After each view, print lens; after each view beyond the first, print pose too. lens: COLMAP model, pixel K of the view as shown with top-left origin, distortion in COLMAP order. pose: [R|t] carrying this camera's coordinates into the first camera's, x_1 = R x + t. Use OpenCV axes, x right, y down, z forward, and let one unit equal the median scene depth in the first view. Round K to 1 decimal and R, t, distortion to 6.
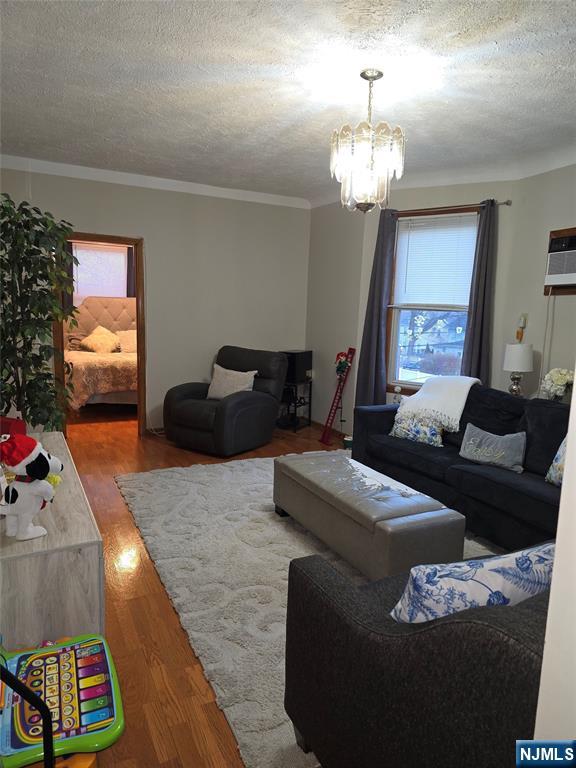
lens RADIAL K [[514.7, 0, 289.2], [0, 514.7, 383.6], [0, 0, 1]] dist [-0.004853, -0.002560]
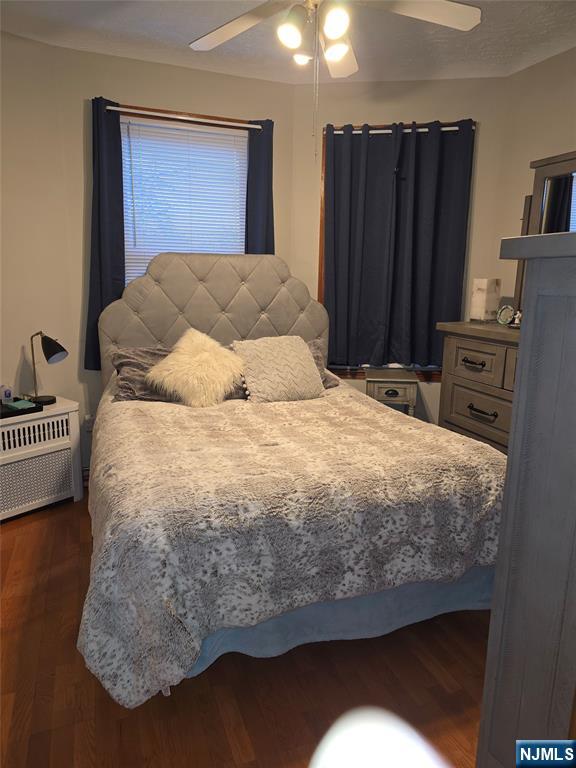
lens RADIAL K [[514.7, 0, 288.0], [0, 514.7, 385.2], [0, 0, 1]] dist [-0.004853, -0.002560]
pose [[0.993770, 0.006151, -0.111277, -0.257262], [0.001273, 0.997784, 0.066519, -0.096439], [0.111439, -0.066246, 0.991561, 0.631259]]
